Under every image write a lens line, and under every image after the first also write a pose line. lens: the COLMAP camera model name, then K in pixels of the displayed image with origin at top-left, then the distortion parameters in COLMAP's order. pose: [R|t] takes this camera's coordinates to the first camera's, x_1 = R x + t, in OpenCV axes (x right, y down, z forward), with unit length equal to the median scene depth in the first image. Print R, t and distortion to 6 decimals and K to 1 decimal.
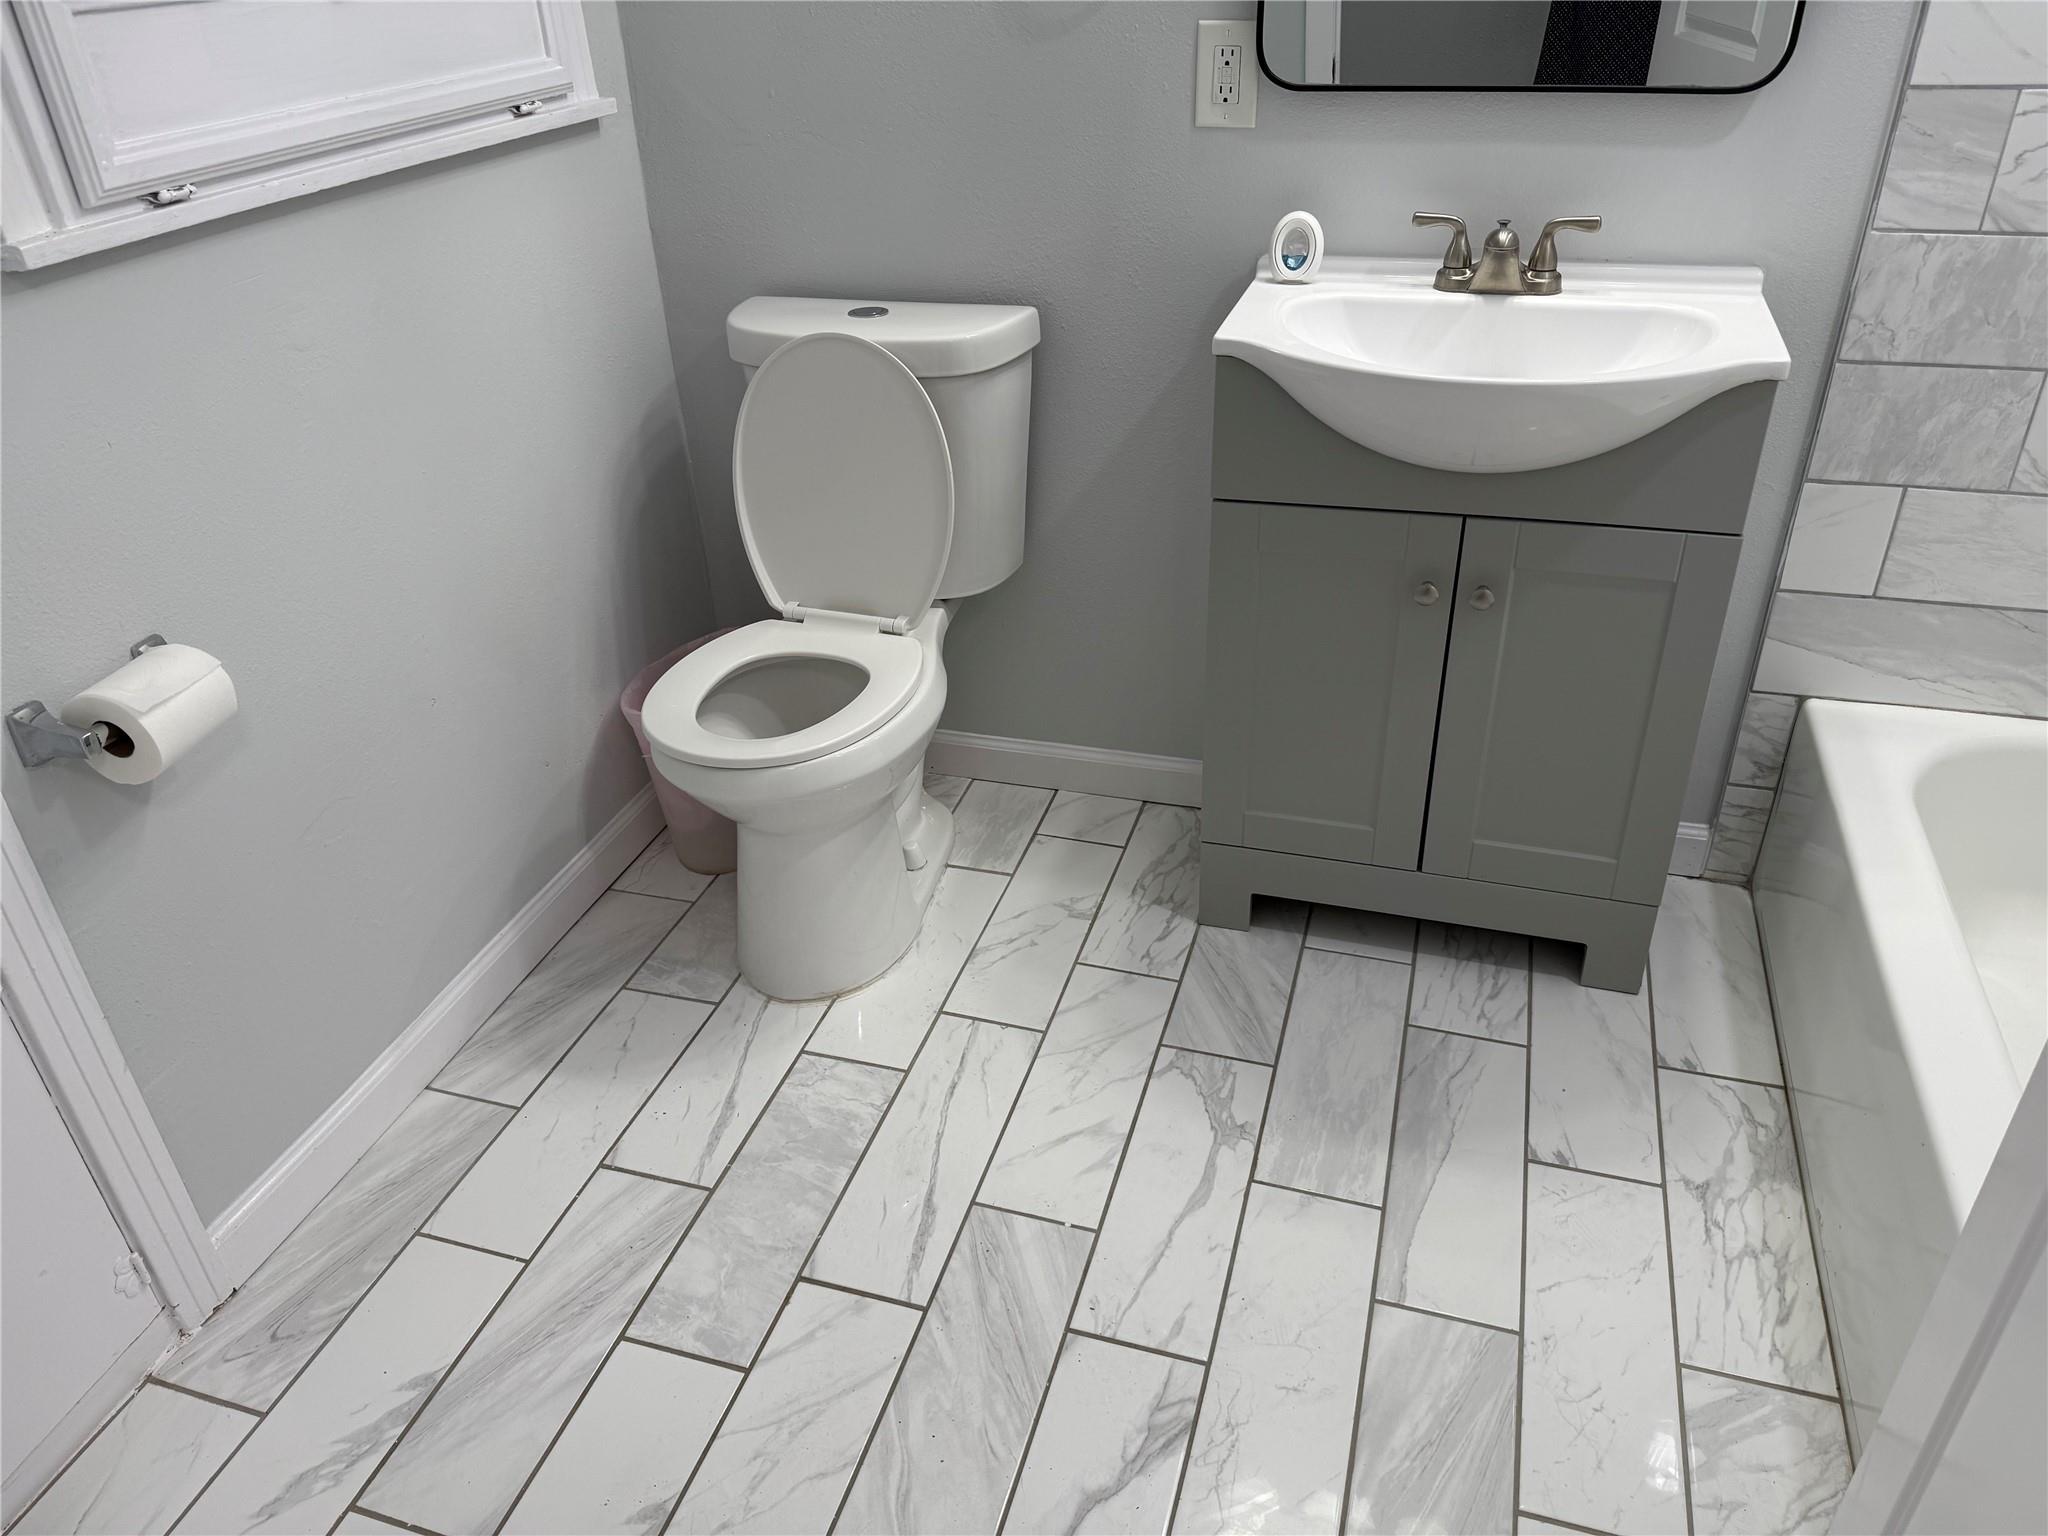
lens RADIAL K [[1428.4, 0, 1024.0], [0, 1428.4, 768.0], [0, 0, 1]] dist [0.045471, -0.041393]
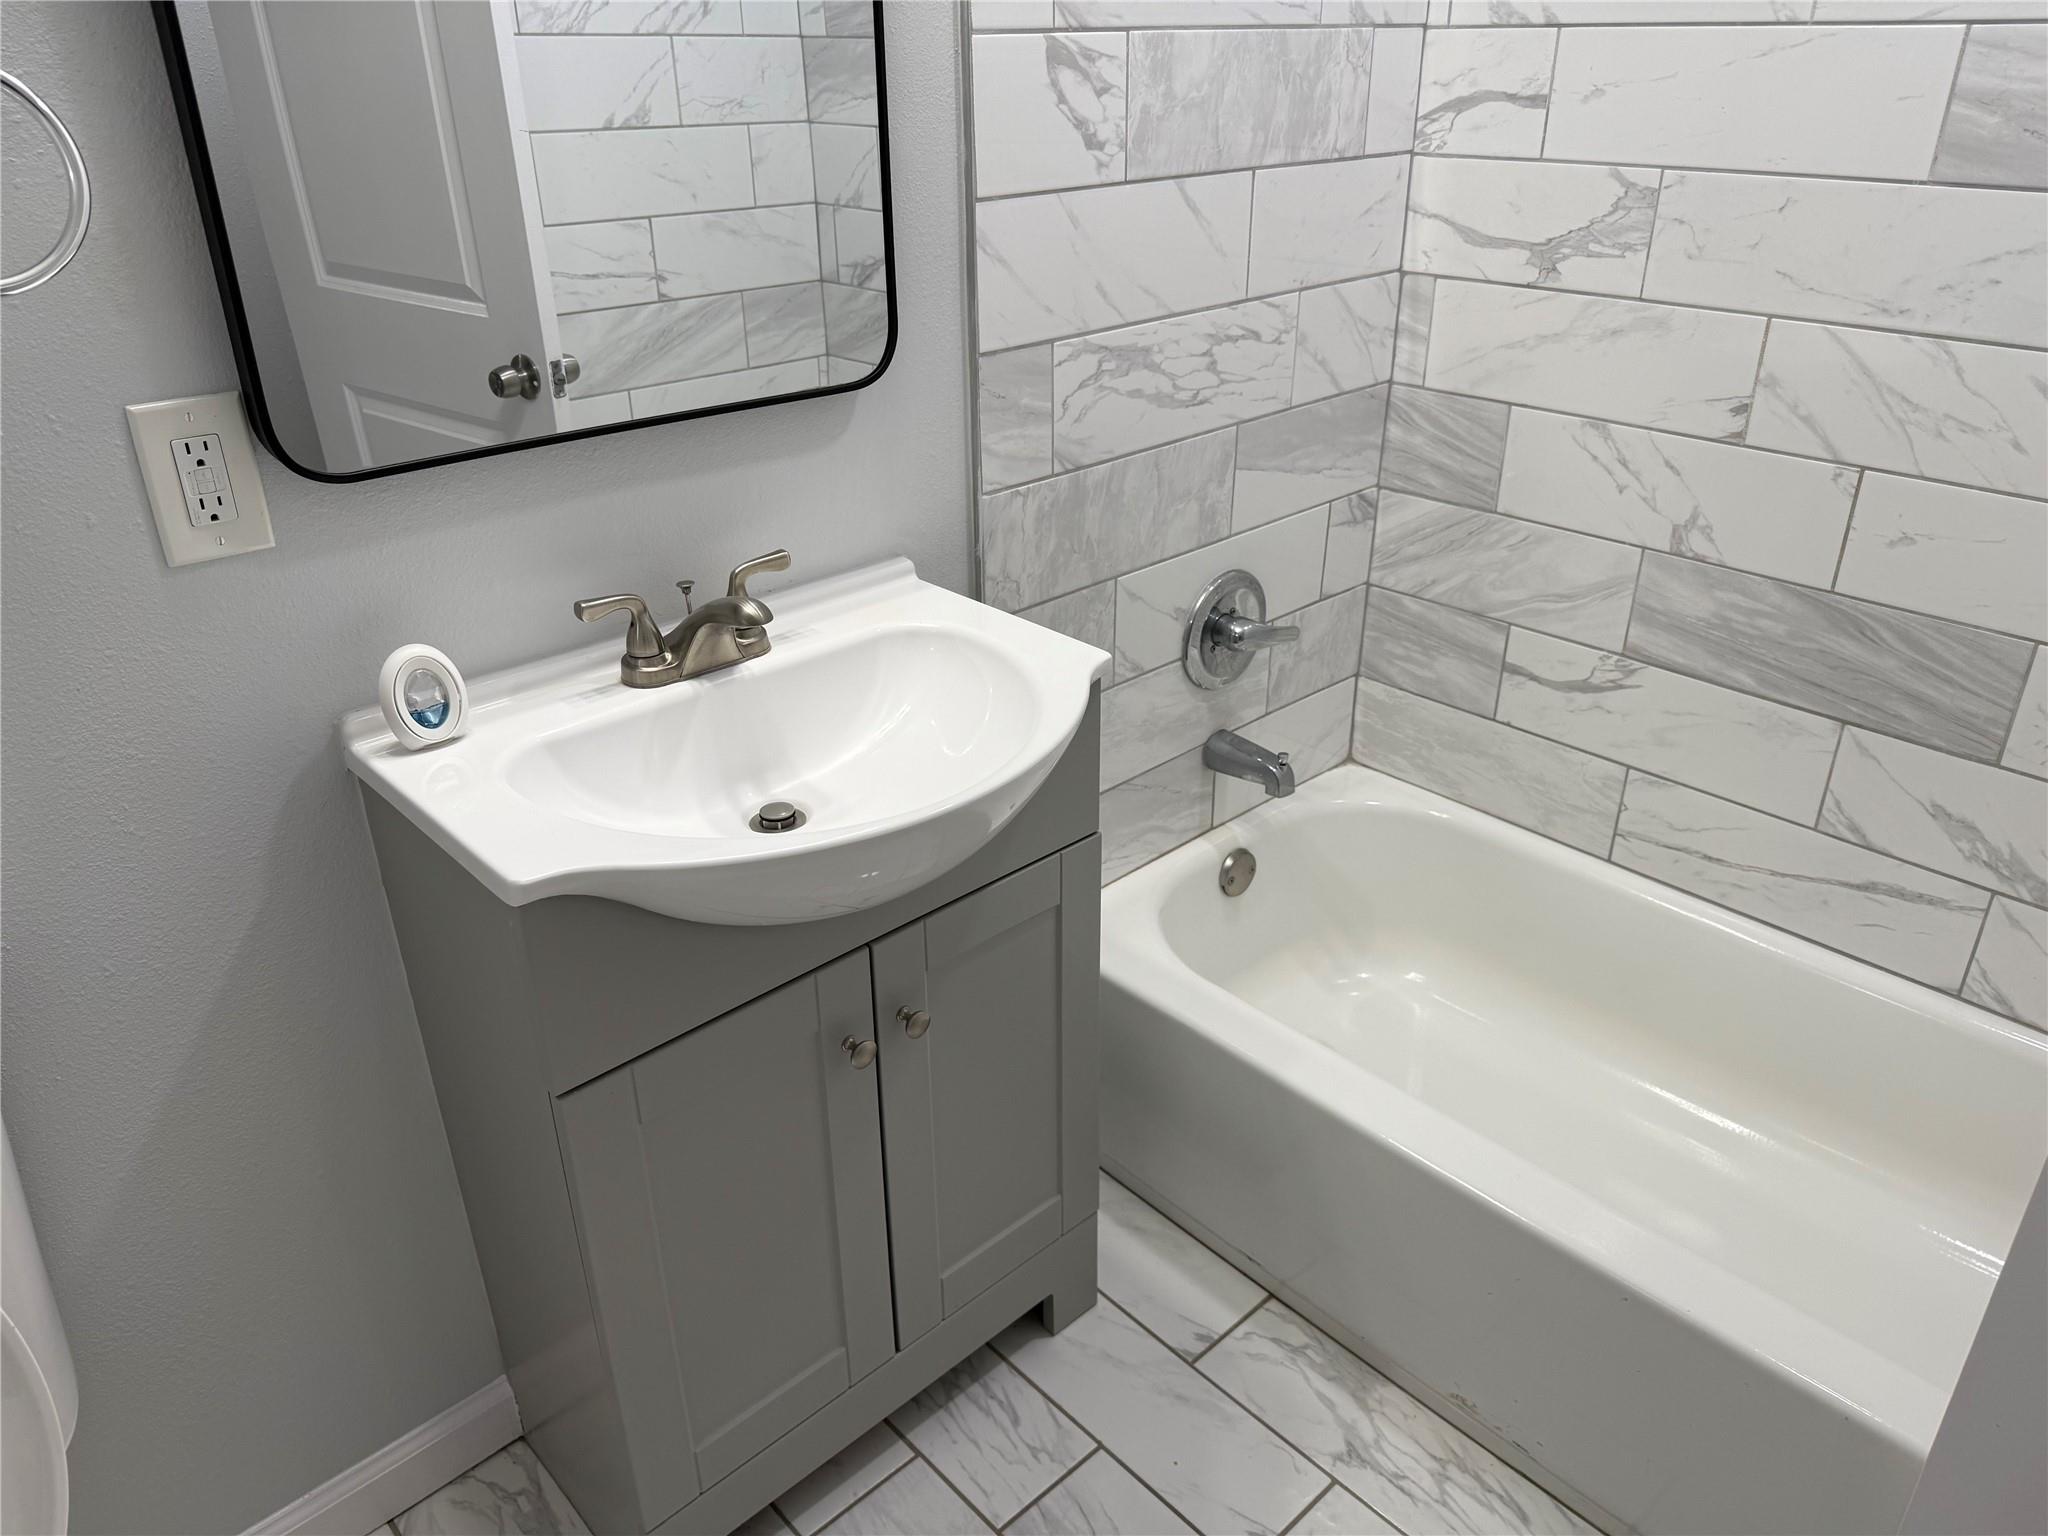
lens RADIAL K [[1428.8, 0, 1024.0], [0, 1428.8, 768.0], [0, 0, 1]] dist [0.041918, -0.110124]
pose [[0.493373, -0.369777, 0.787305, -0.209394], [0.443447, 0.885604, 0.138055, -0.328076], [-0.748290, 0.281016, 0.600910, 0.458493]]
